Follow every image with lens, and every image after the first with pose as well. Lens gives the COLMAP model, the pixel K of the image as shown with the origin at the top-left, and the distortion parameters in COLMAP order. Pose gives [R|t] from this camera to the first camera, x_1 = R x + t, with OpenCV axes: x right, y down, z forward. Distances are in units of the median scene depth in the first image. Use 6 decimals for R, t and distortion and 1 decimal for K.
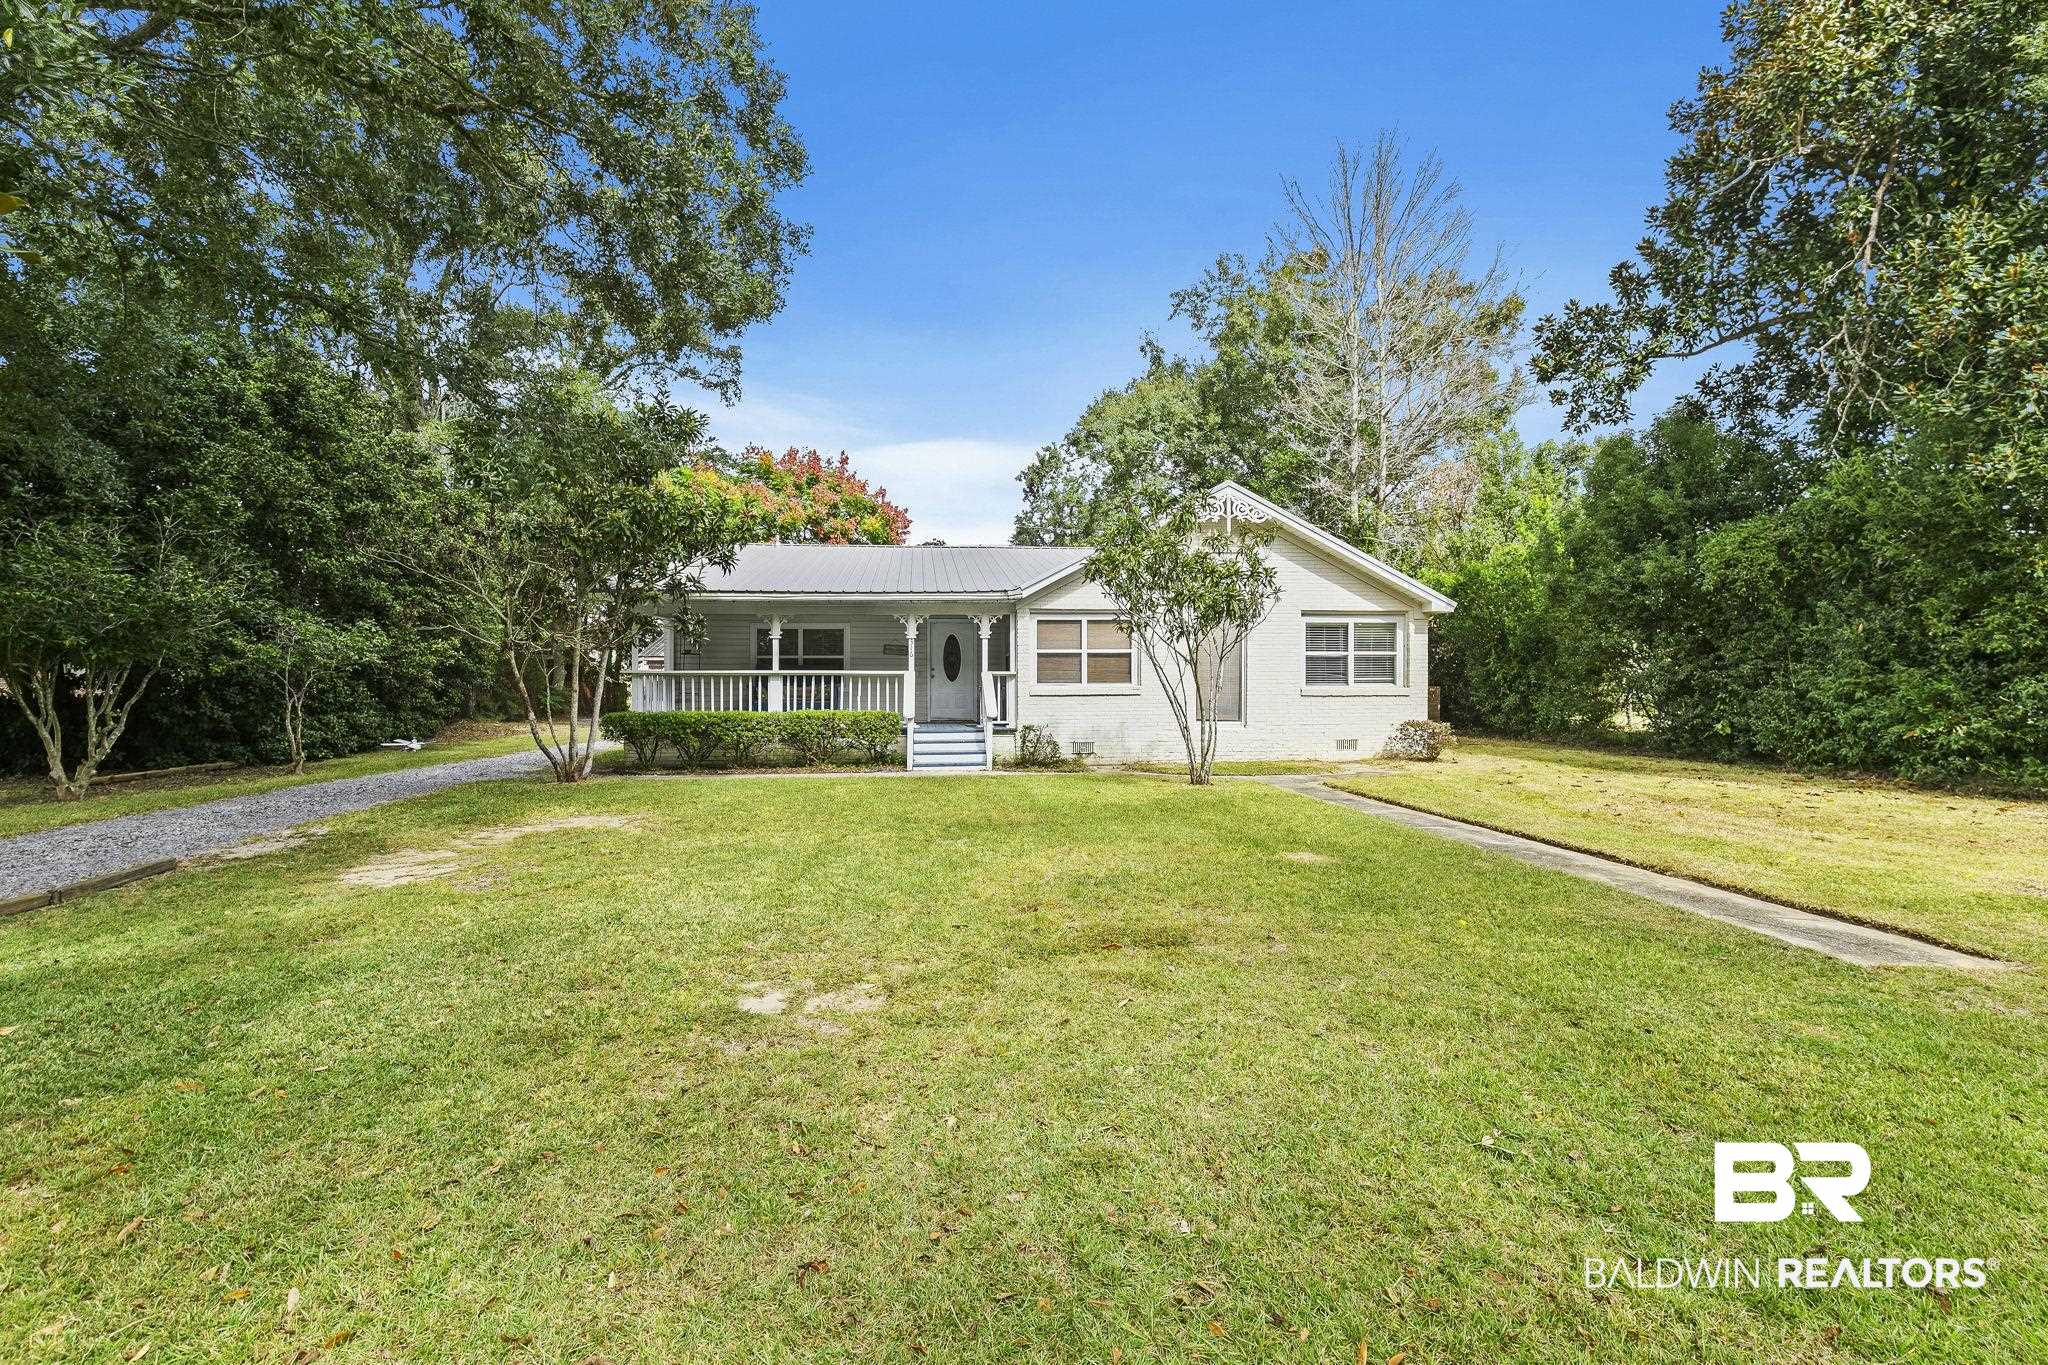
lens RADIAL K [[933.2, 0, 982.1], [0, 933.2, 663.4], [0, 0, 1]] dist [0.009363, -0.004209]
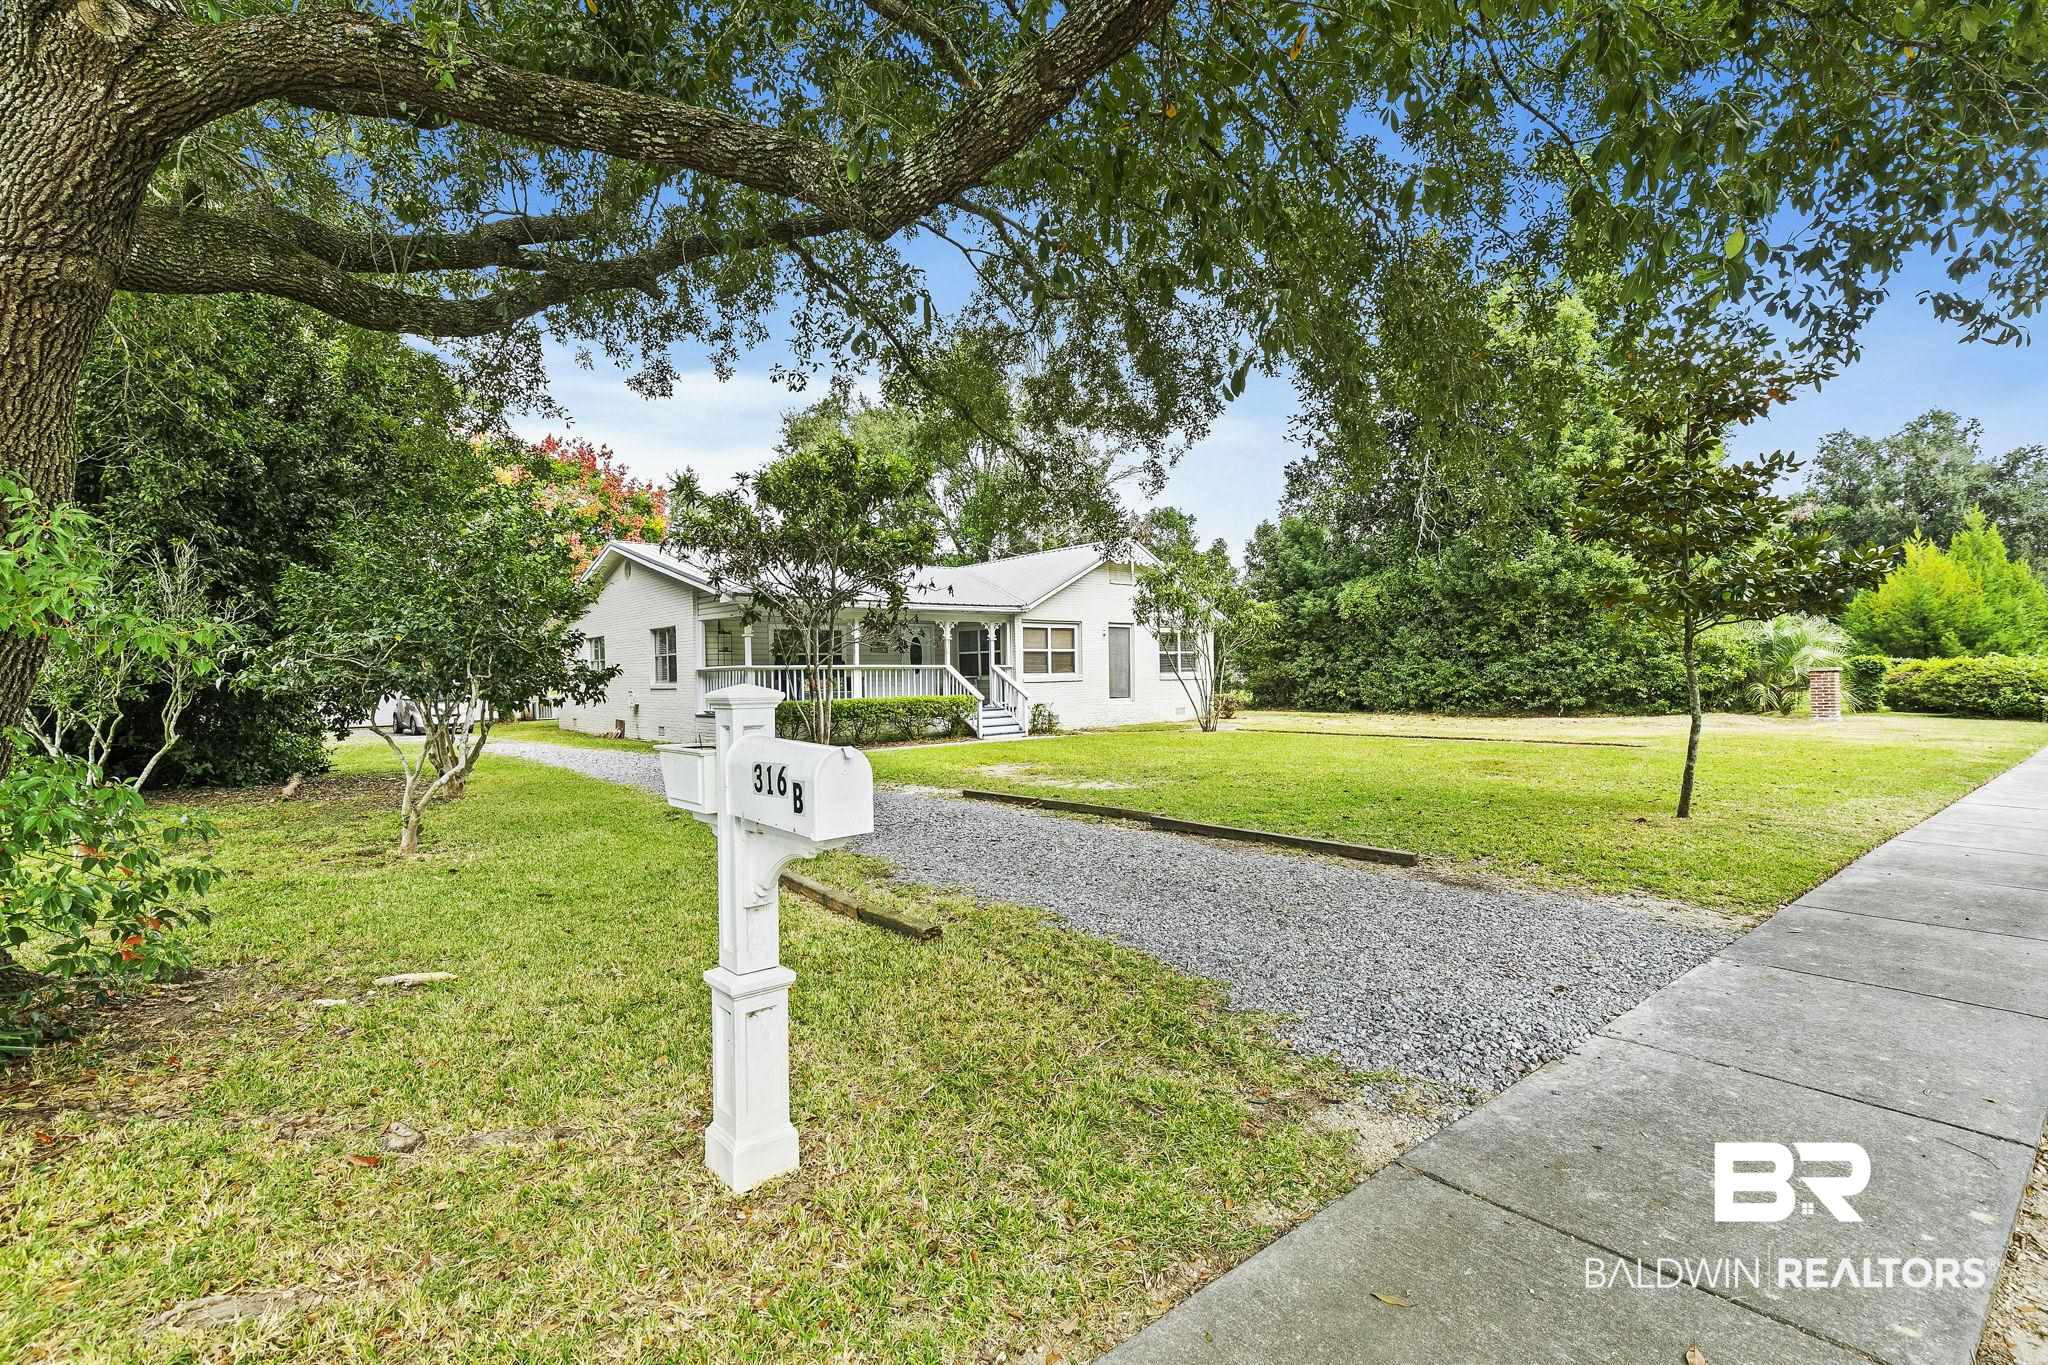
lens RADIAL K [[933.2, 0, 982.1], [0, 933.2, 663.4], [0, 0, 1]] dist [0.009363, -0.004209]
pose [[0.814241, -0.003775, 0.580514, -0.788848], [0.003684, 0.999992, 0.001335, 0.004226], [-0.580515, 0.001052, 0.814249, -0.077654]]
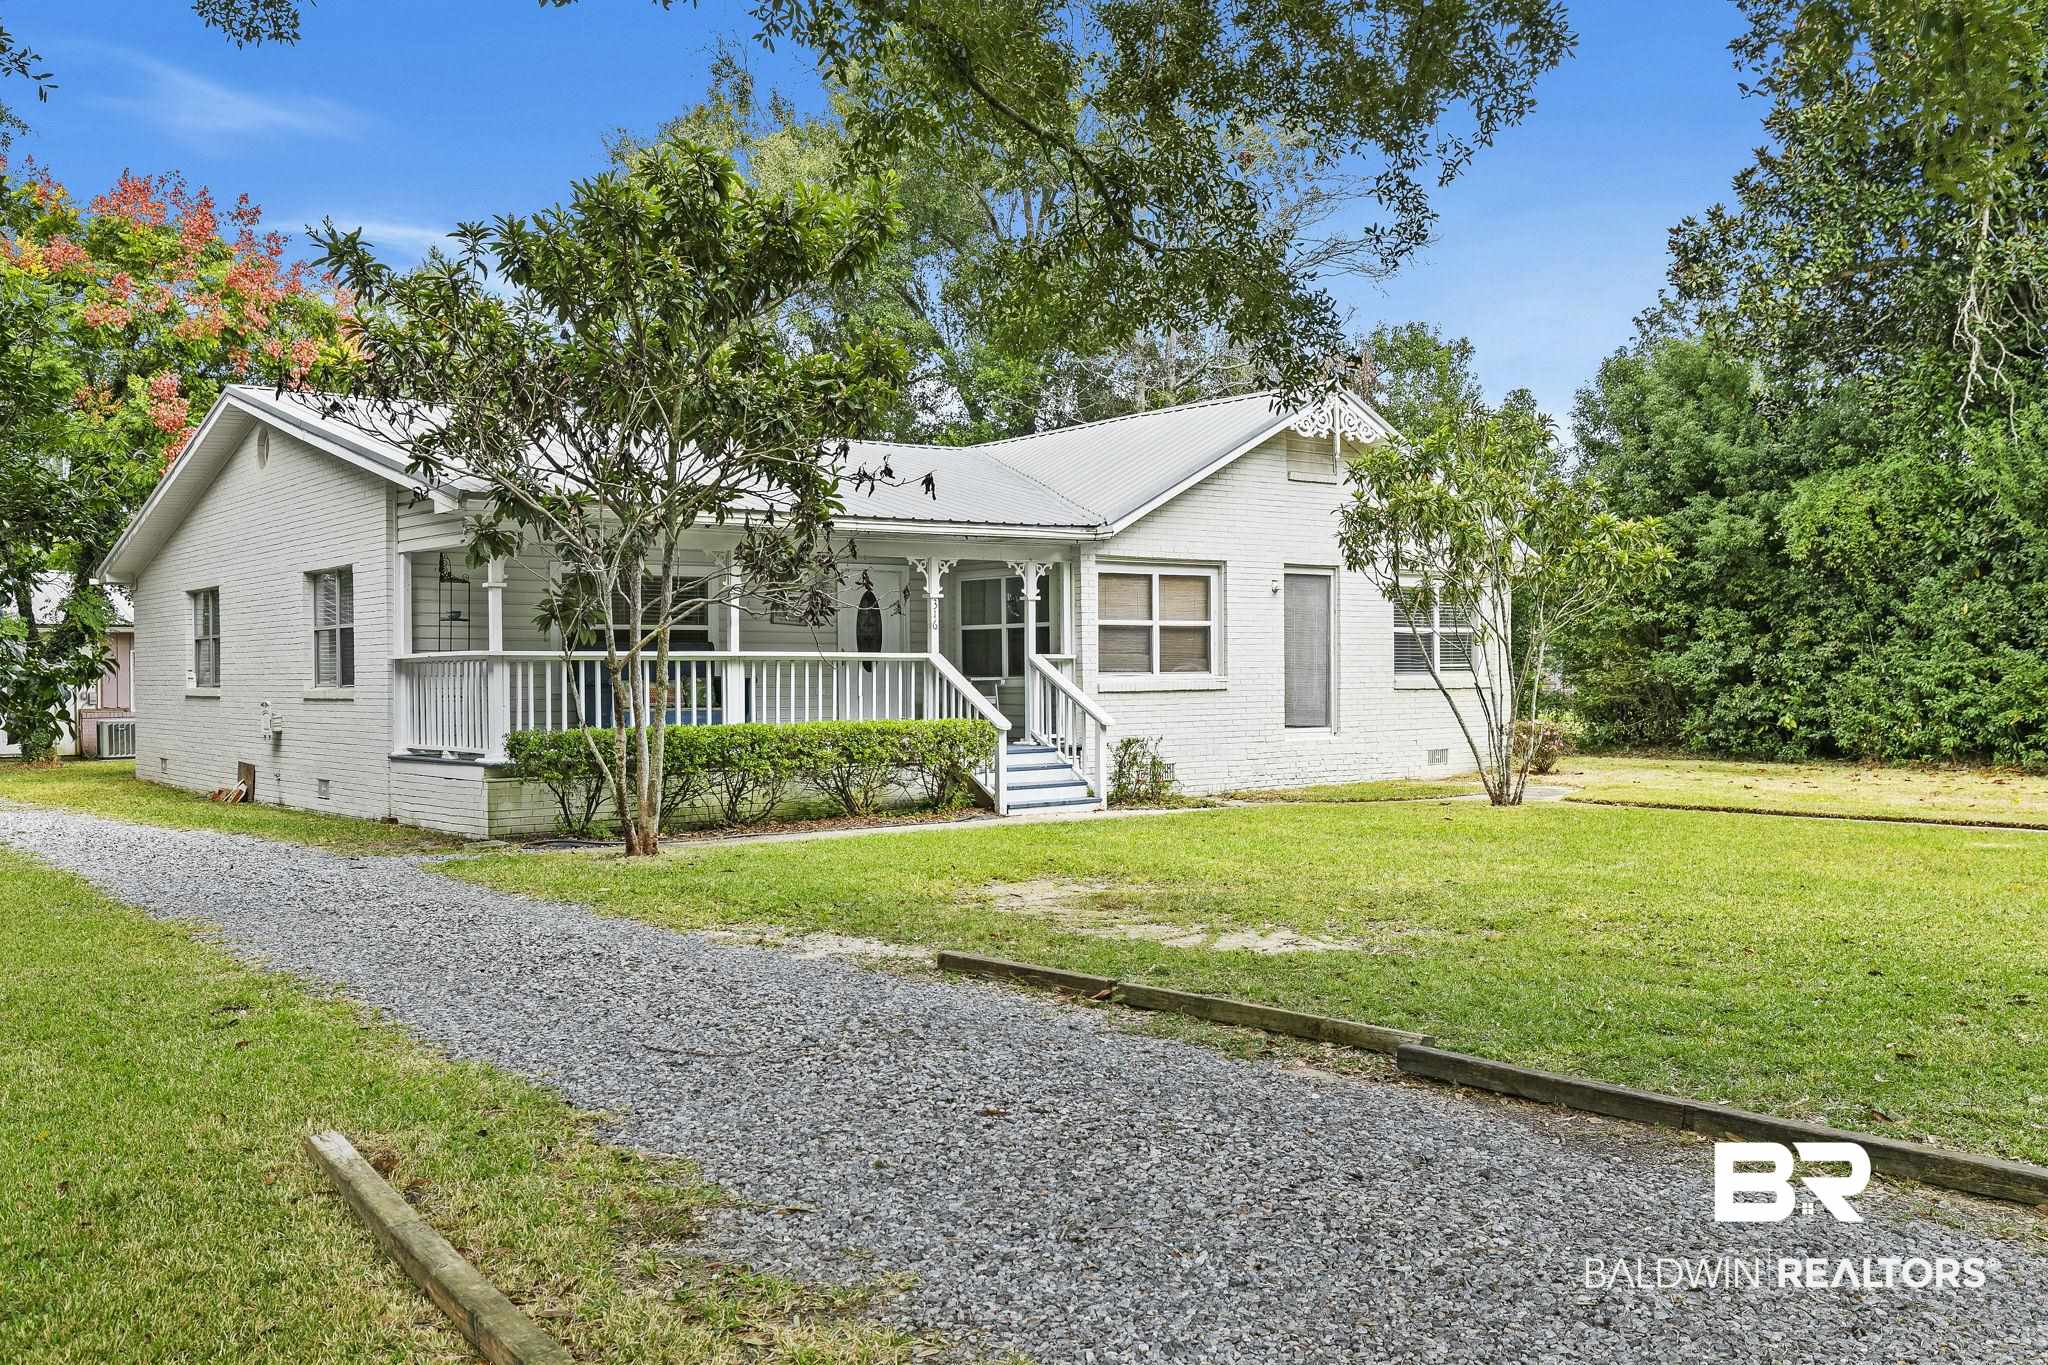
lens RADIAL K [[1854.9, 0, 956.7], [0, 1854.9, 667.6], [0, 0, 1]] dist [0.008932, 0.002450]
pose [[0.835603, -0.002636, 0.549328, -0.717036], [-0.004277, 0.999927, 0.011304, 0.003784], [-0.549318, -0.011795, 0.835530, 0.002777]]
